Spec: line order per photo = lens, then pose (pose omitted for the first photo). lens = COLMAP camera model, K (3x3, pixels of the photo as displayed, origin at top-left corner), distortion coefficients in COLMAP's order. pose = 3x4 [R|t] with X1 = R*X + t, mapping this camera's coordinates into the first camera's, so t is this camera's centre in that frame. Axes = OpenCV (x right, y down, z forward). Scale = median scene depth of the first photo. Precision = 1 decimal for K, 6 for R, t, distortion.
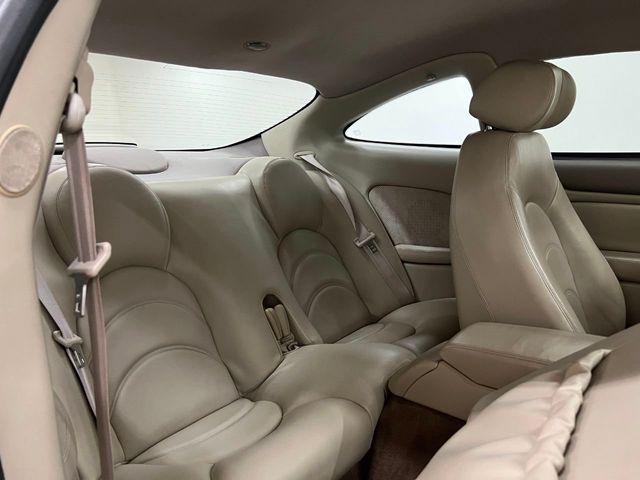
lens RADIAL K [[482.7, 0, 319.9], [0, 482.7, 249.1], [0, 0, 1]] dist [0.037302, -0.039095]
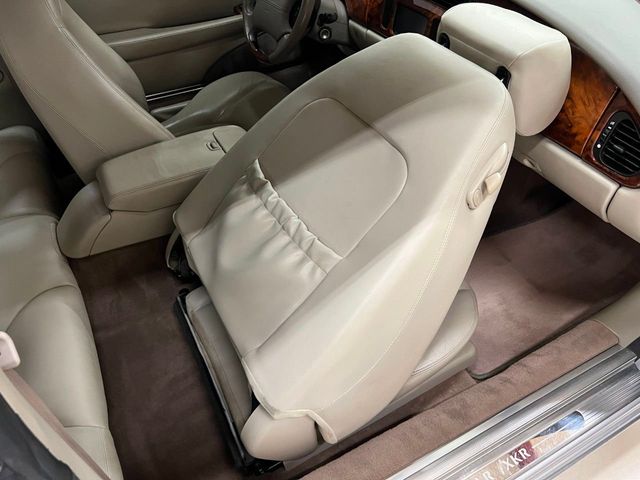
lens RADIAL K [[482.7, 0, 320.7], [0, 482.7, 241.5], [0, 0, 1]] dist [0.037302, -0.039095]
pose [[0.405483, -0.597278, 0.691984, -0.292870], [0.158640, 0.791503, 0.590218, -0.236451], [-0.900231, -0.129547, 0.415693, 0.040331]]
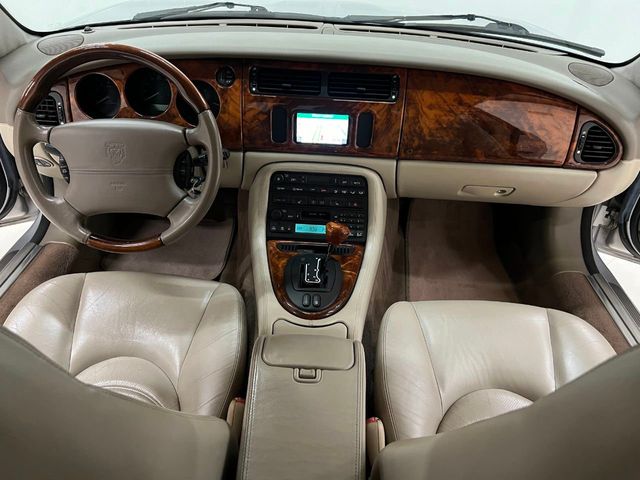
lens RADIAL K [[482.7, 0, 317.6], [0, 482.7, 243.2], [0, 0, 1]] dist [0.037302, -0.039095]
pose [[-0.582575, -0.456639, 0.672374, 0.028039], [0.146388, 0.754777, 0.639440, -0.380468], [-0.799485, 0.470949, -0.372867, 0.764150]]
